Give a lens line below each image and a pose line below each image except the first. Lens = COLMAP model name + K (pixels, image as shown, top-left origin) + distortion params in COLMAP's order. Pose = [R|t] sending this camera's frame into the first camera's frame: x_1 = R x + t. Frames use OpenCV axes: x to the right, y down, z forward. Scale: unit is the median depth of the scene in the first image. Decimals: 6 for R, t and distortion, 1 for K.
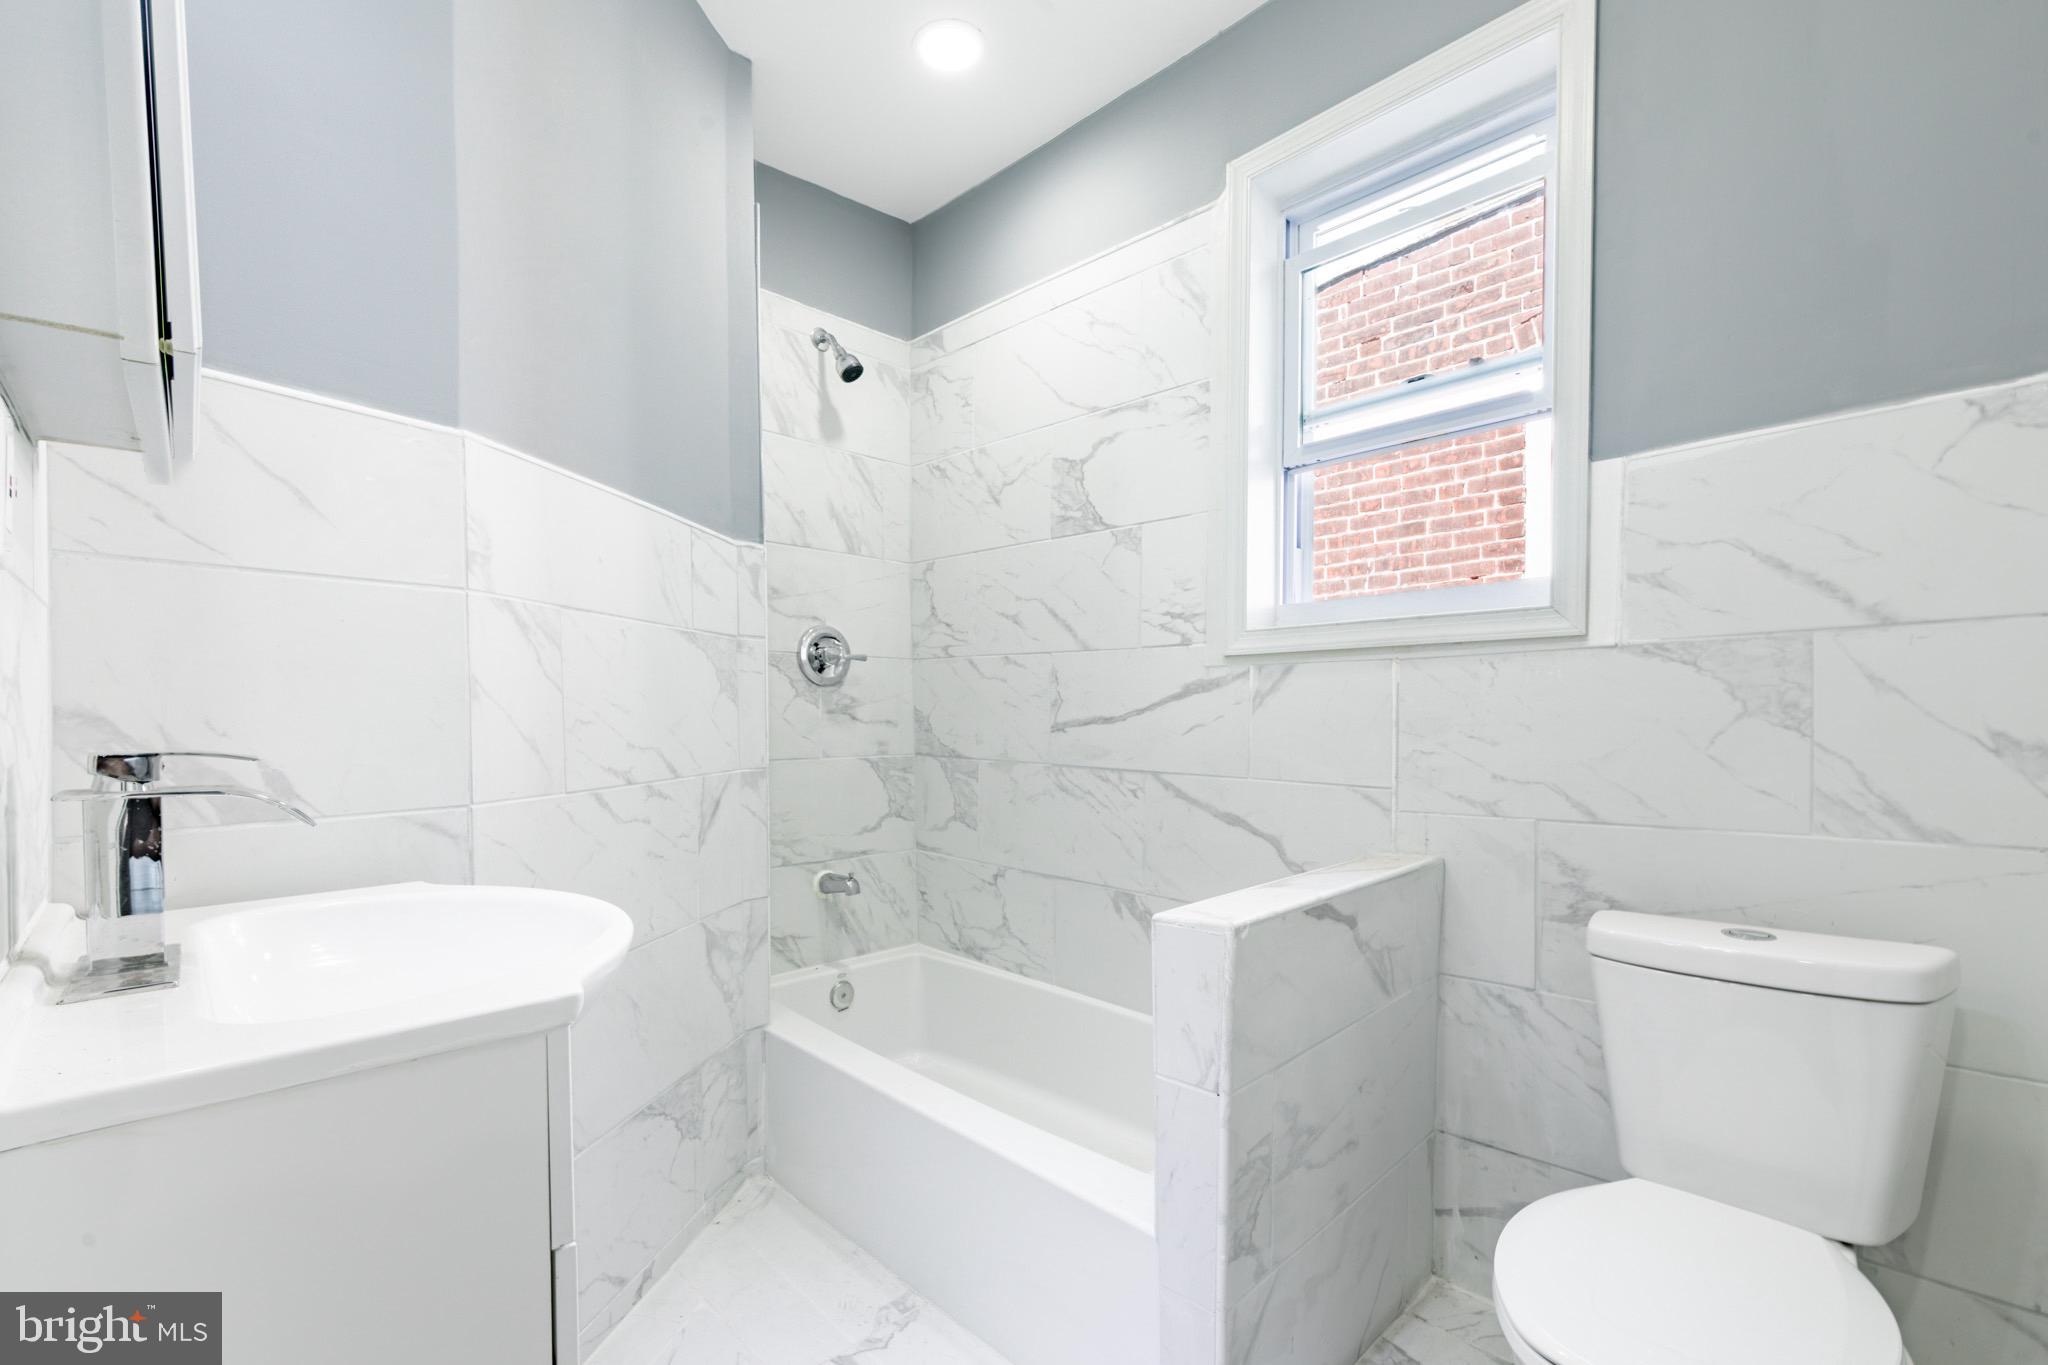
lens RADIAL K [[911.9, 0, 1019.1], [0, 911.9, 732.4], [0, 0, 1]] dist [-0.004099, -0.000441]
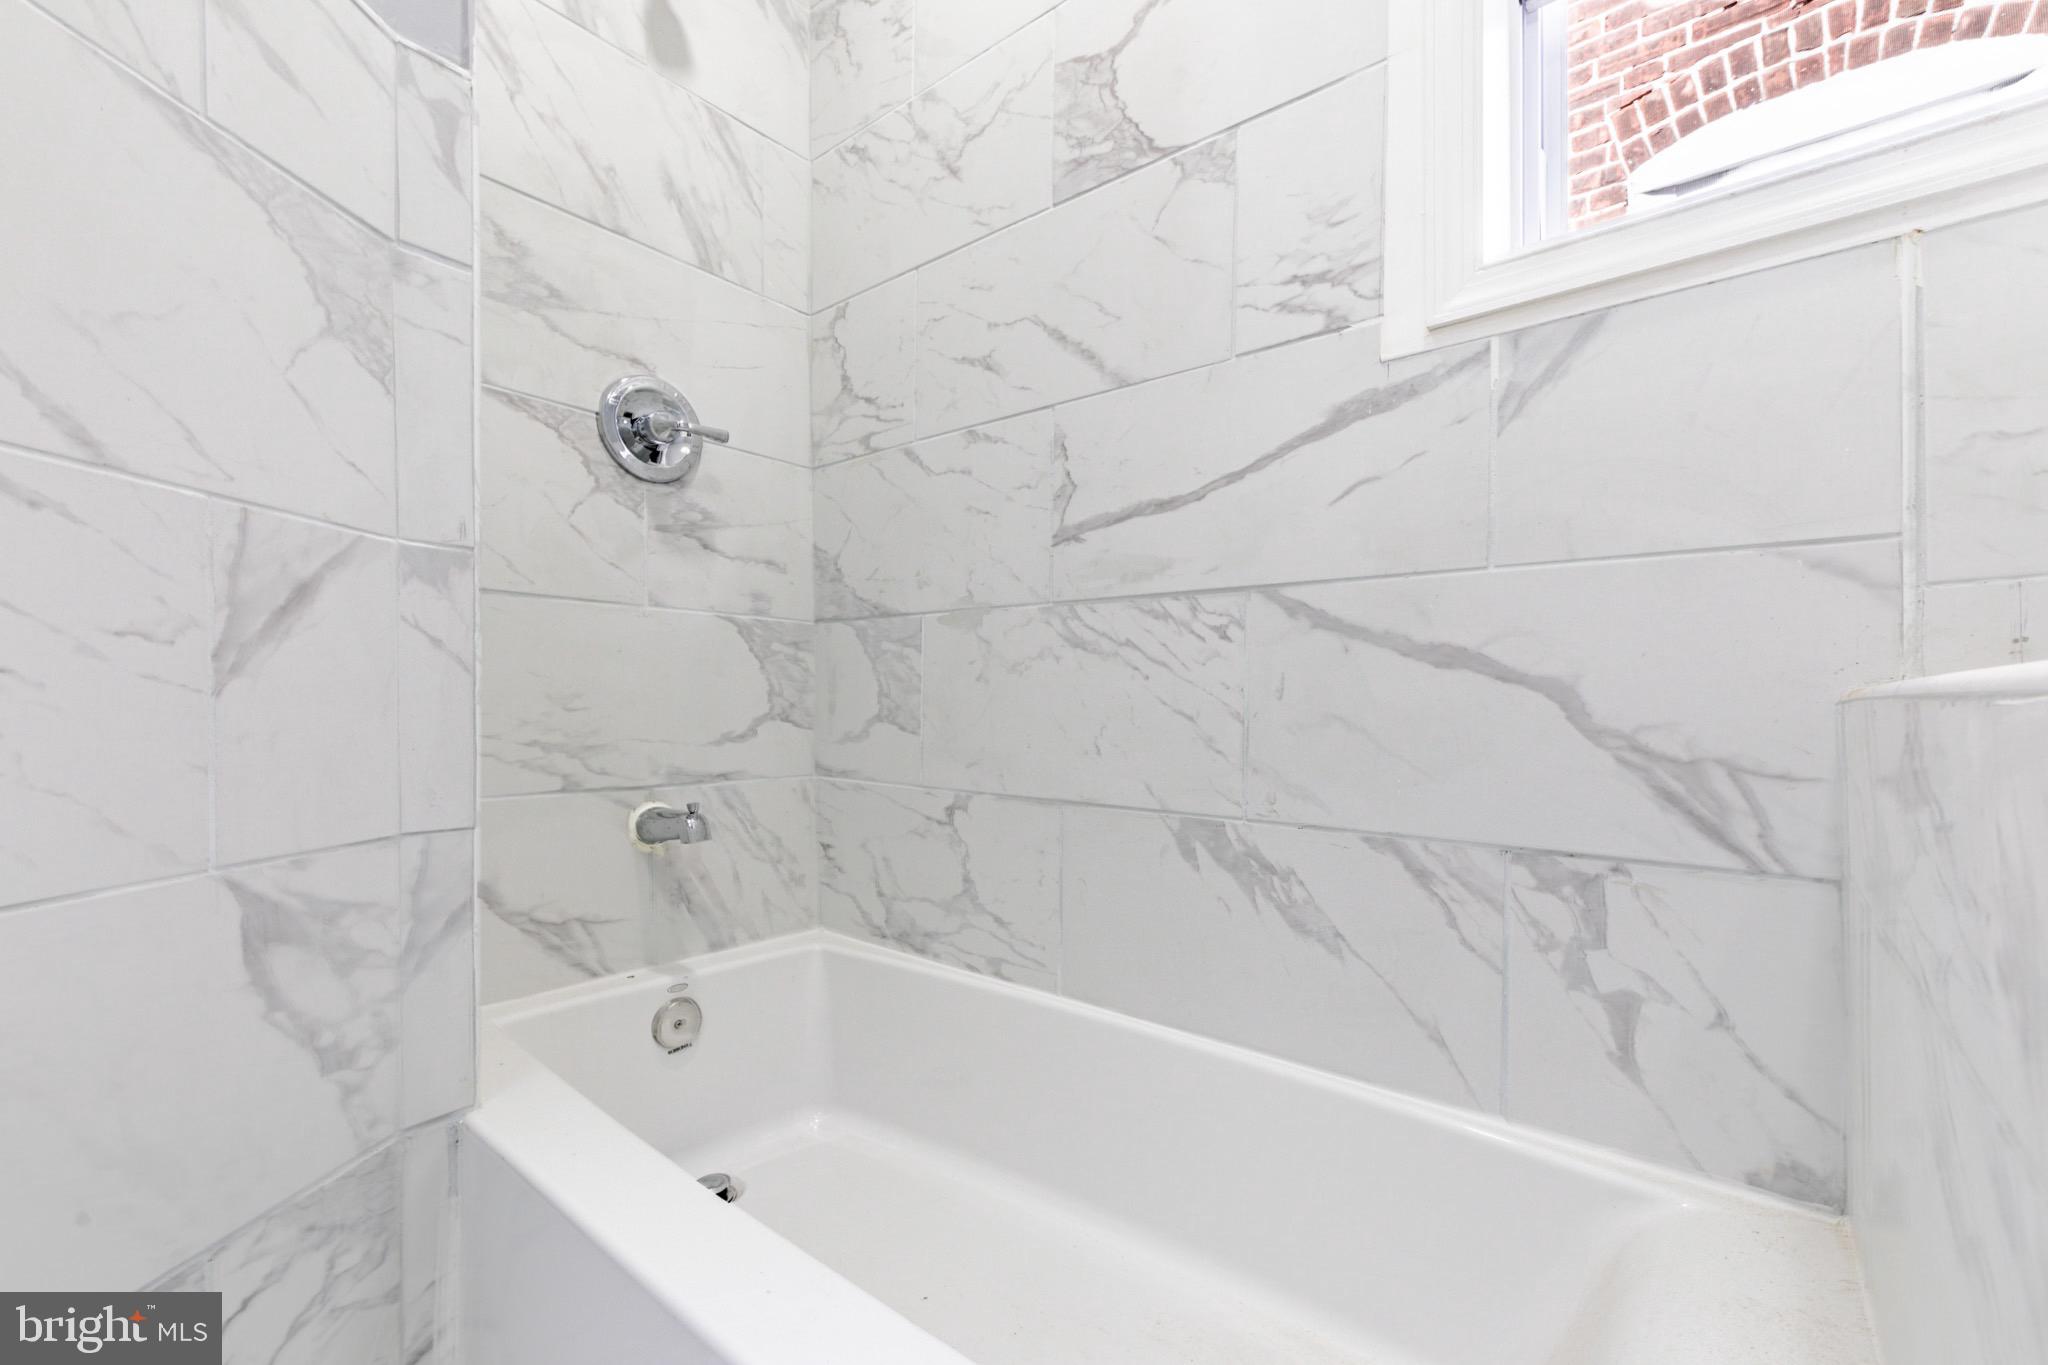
lens RADIAL K [[897.0, 0, 1026.7], [0, 897.0, 704.5], [0, 0, 1]] dist [-0.000277, -0.000442]
pose [[0.995480, 0.001134, 0.094967, -0.031975], [0.001009, 0.999746, -0.022507, 0.103256], [-0.094968, 0.022501, 0.995226, 0.419373]]
